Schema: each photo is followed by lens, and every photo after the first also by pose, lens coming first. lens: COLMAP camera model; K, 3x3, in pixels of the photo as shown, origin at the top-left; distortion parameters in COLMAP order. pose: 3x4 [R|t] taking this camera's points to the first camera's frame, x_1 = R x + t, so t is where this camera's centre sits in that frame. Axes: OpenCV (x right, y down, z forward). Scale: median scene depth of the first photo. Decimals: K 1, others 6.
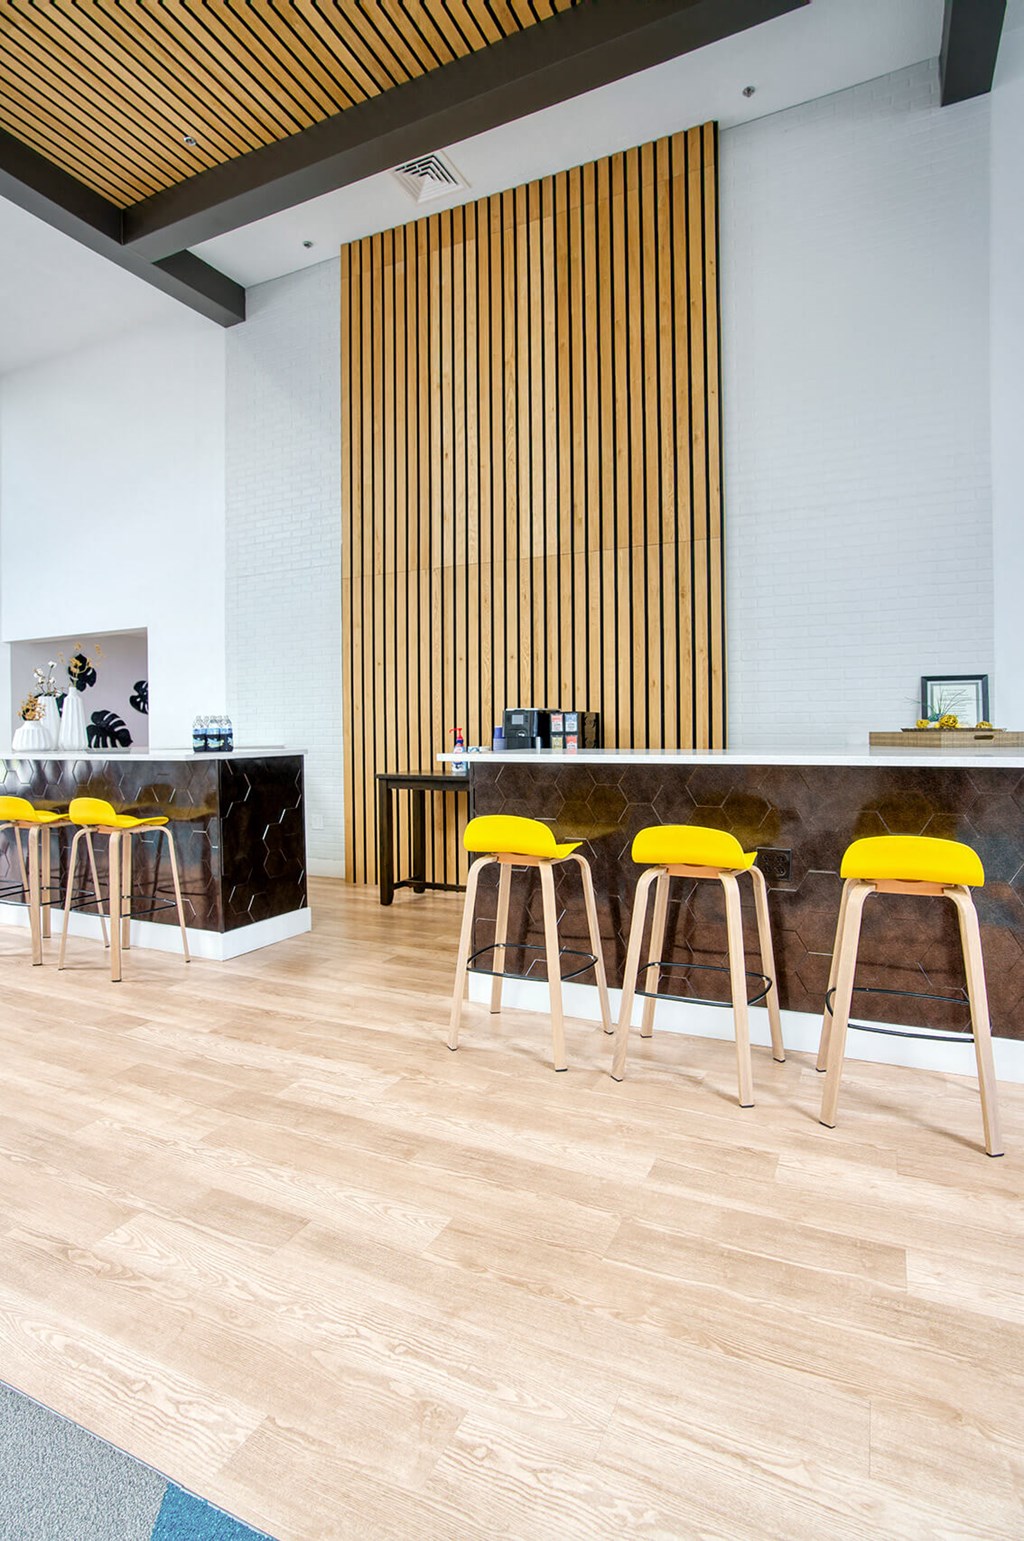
lens RADIAL K [[746.3, 0, 500.7], [0, 746.3, 743.0], [0, 0, 1]] dist [-0.059429, 0.020479]
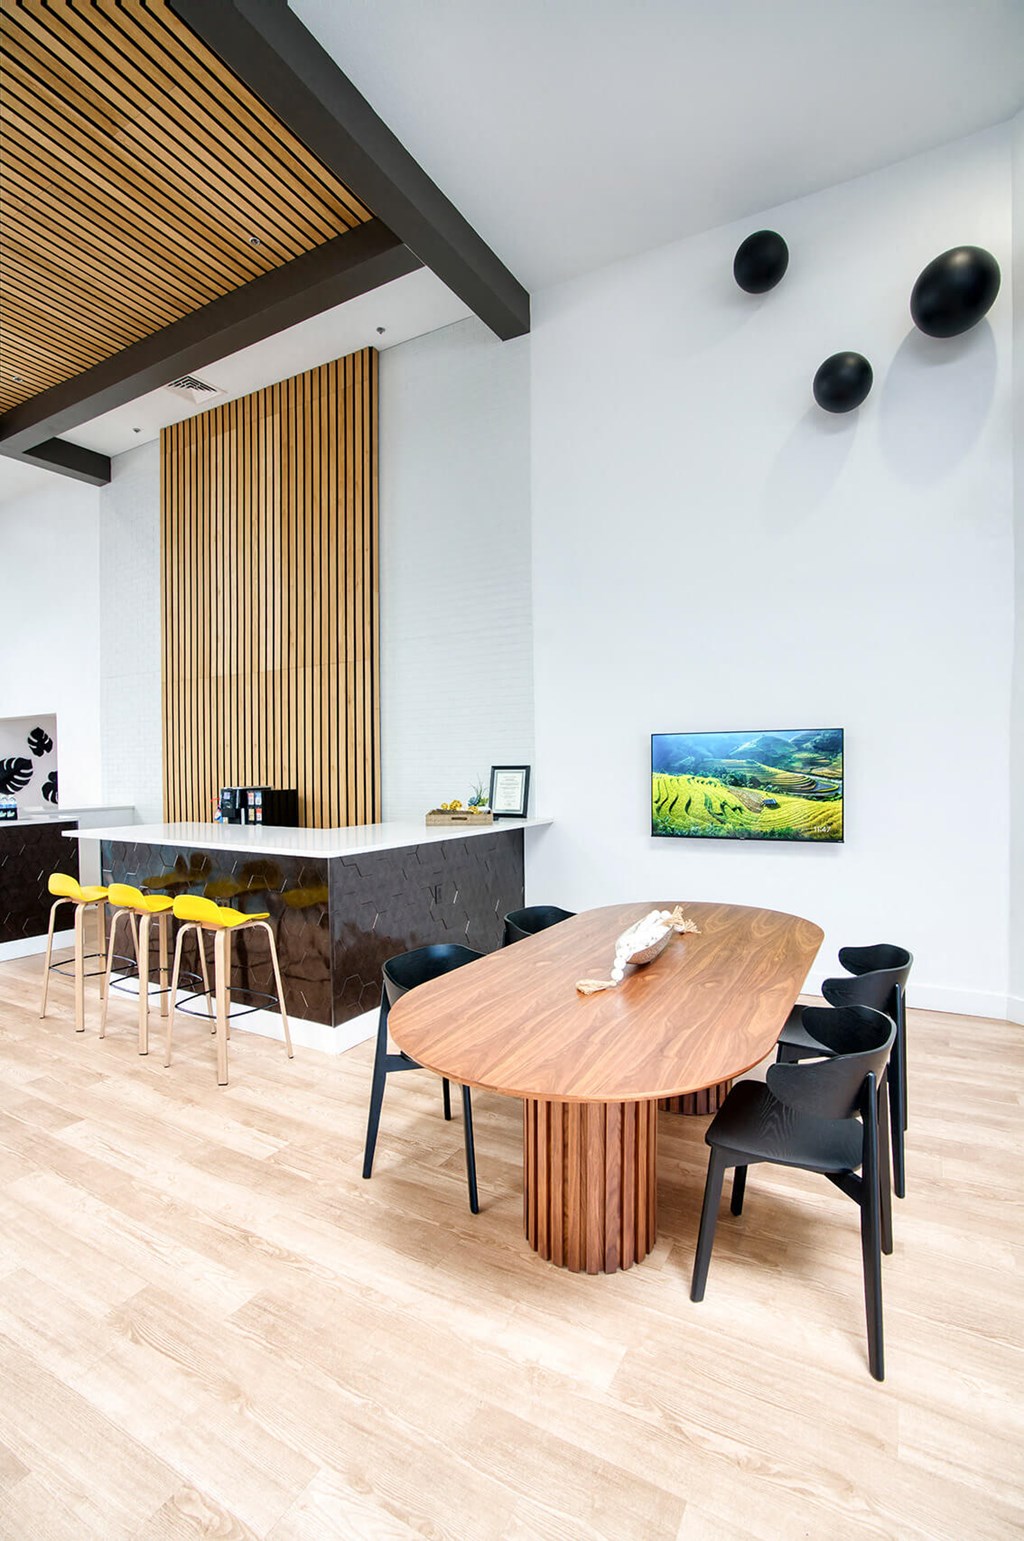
lens RADIAL K [[728.3, 0, 513.0], [0, 728.3, 765.7], [0, 0, 1]] dist [-0.047966, 0.016108]
pose [[0.994509, 0.005002, -0.104530, 0.633601], [-0.007661, 0.999657, -0.025047, -0.051940], [0.104369, 0.025710, 0.994206, -0.240320]]
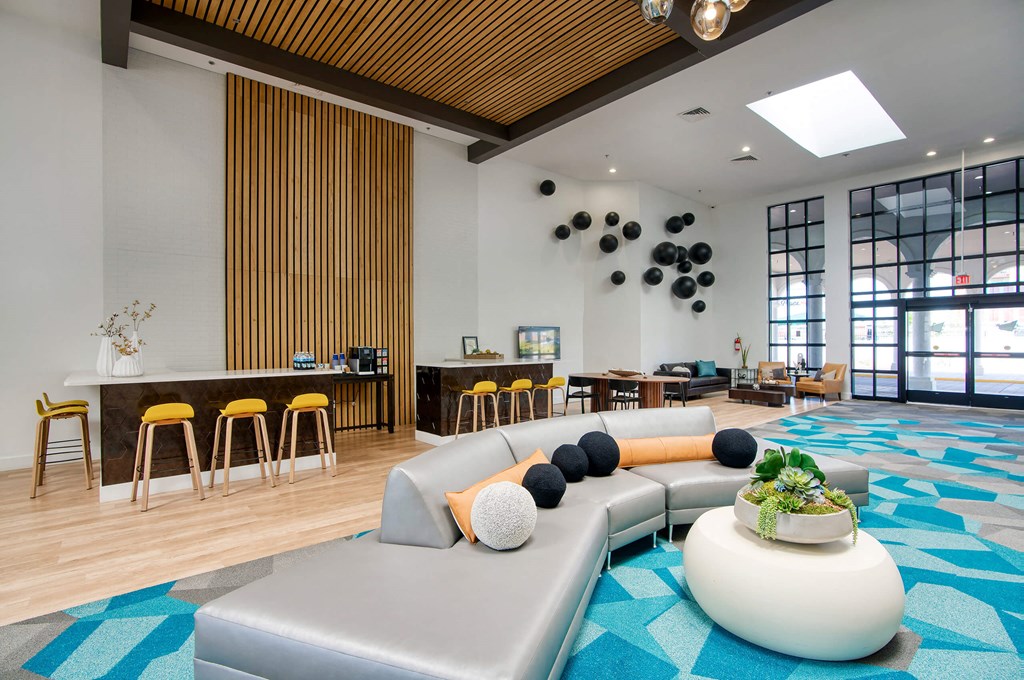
lens RADIAL K [[495.9, 0, 495.1], [0, 495.9, 346.6], [0, 0, 1]] dist [-0.059429, 0.020479]
pose [[0.446646, -0.002478, 0.894707, -1.091658], [0.016733, 0.999844, -0.005584, -0.028465], [-0.894554, 0.017465, 0.446618, -0.063386]]
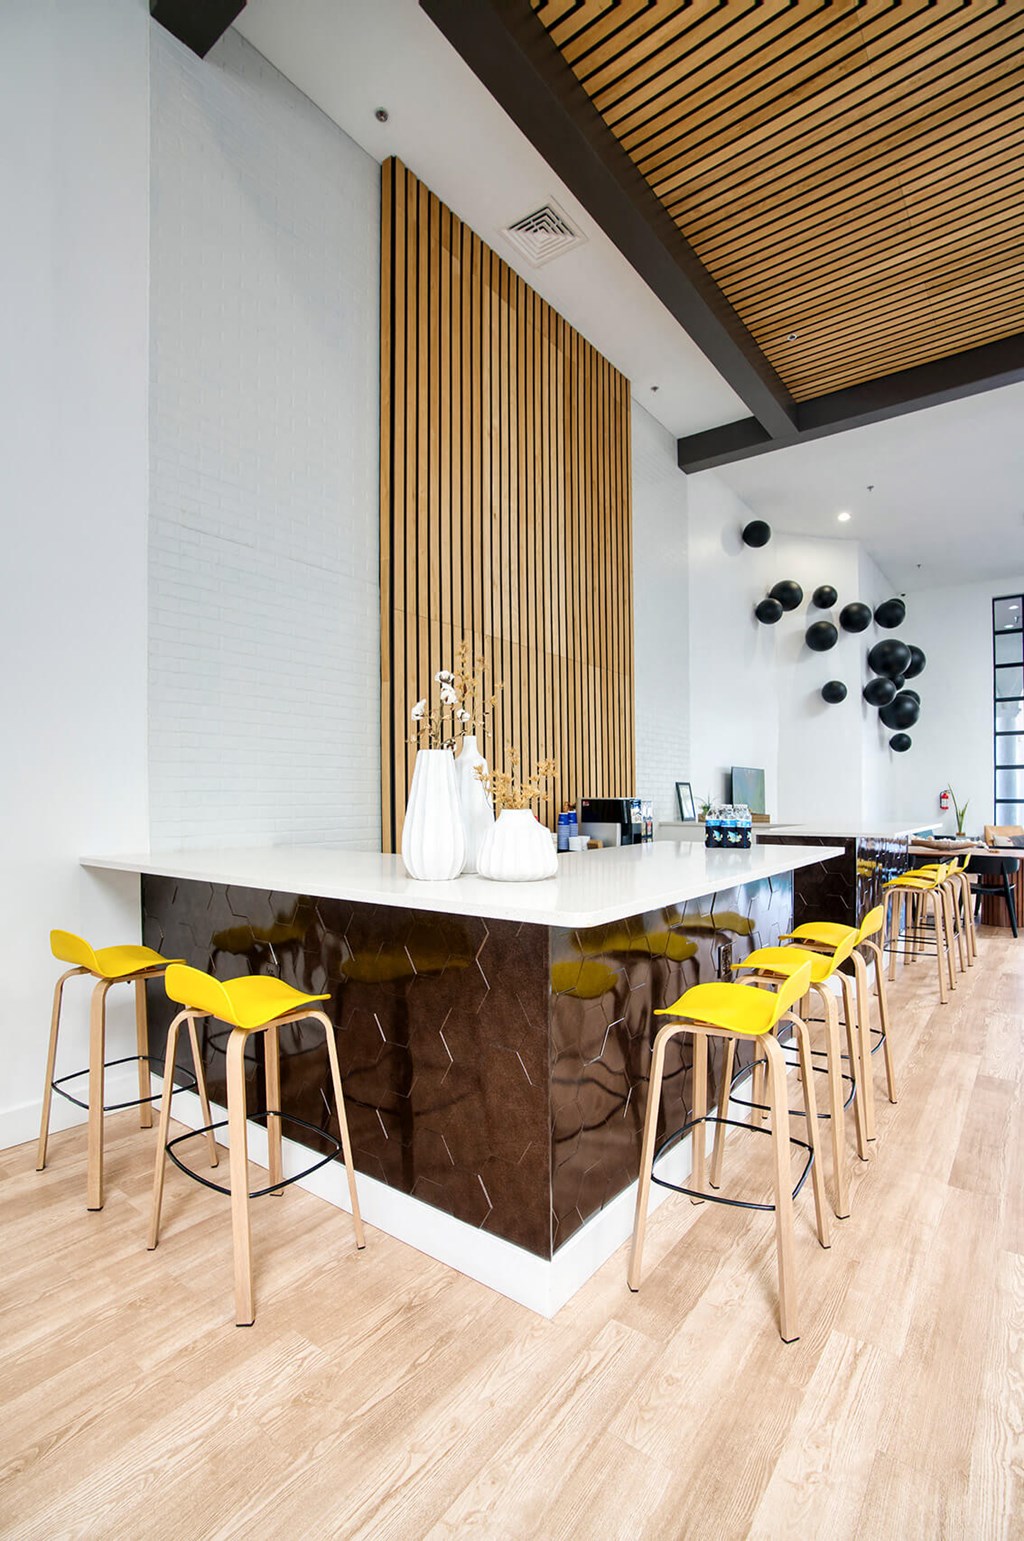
lens RADIAL K [[728.3, 0, 522.7], [0, 728.3, 795.8], [0, 0, 1]] dist [-0.047966, 0.016108]
pose [[0.212742, 0.015921, 0.976979, -1.005644], [0.019800, 0.999592, -0.020602, -0.026936], [-0.976908, 0.023727, 0.212340, 0.846504]]
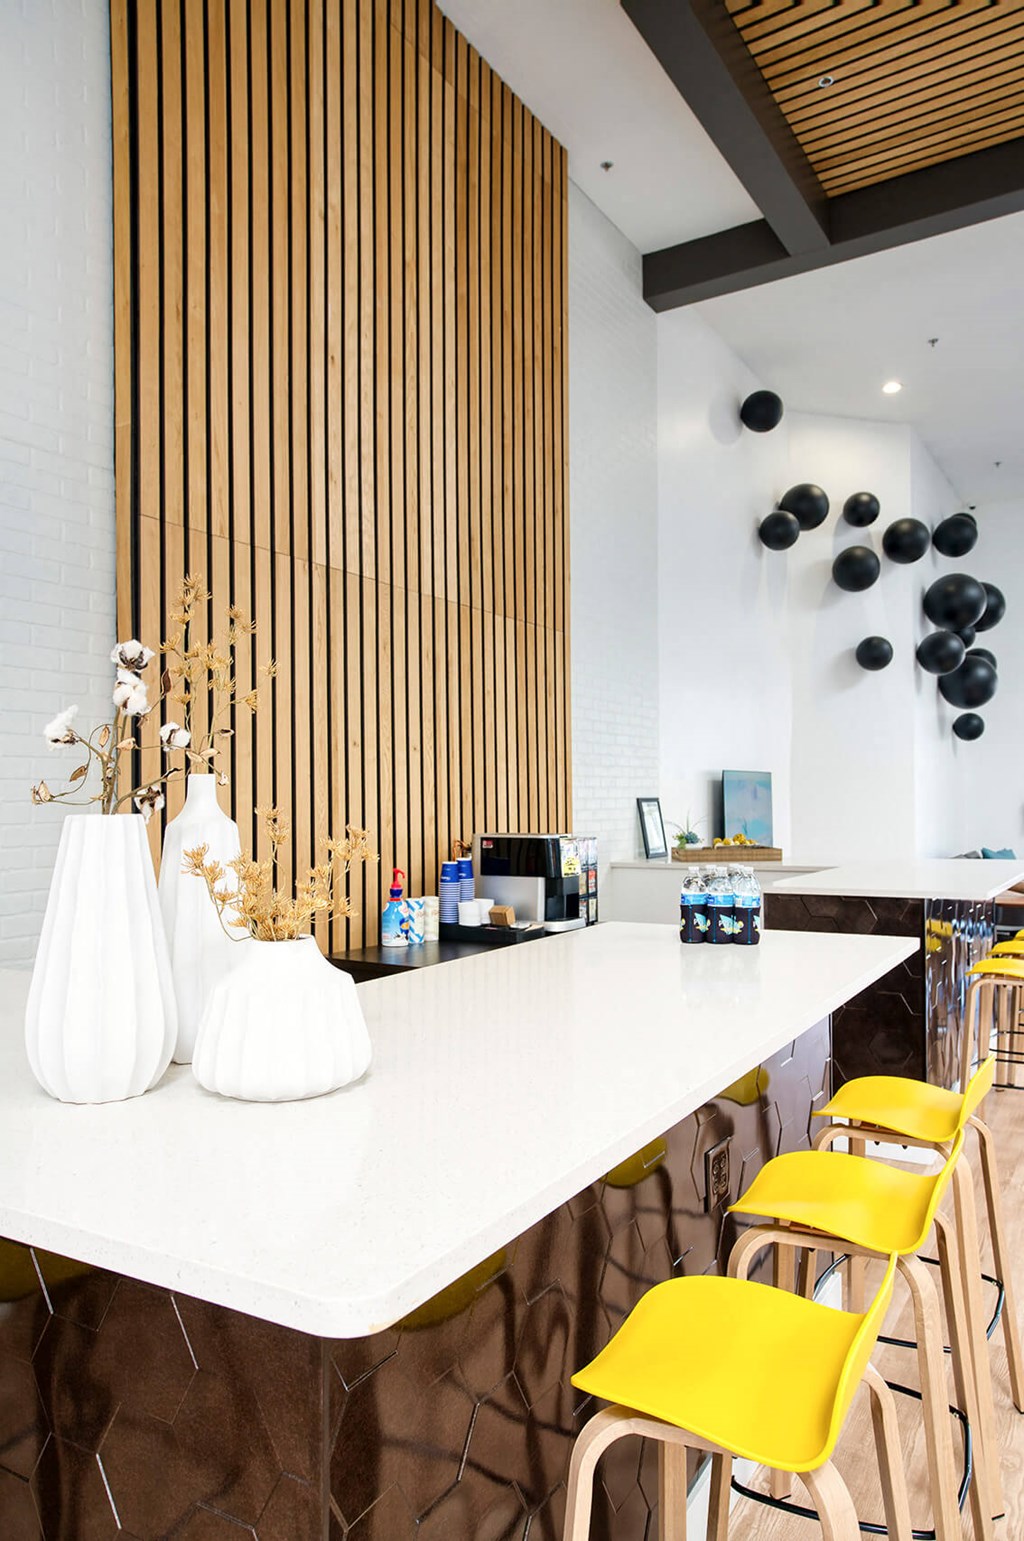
lens RADIAL K [[1032.3, 0, 510.9], [0, 1032.3, 796.8], [0, 0, 1]] dist [0.023573, -0.001529]
pose [[0.133381, 0.009904, 0.991015, -0.864048], [0.023916, 0.999627, -0.013209, -0.062417], [-0.990776, 0.025463, 0.133094, 0.839300]]
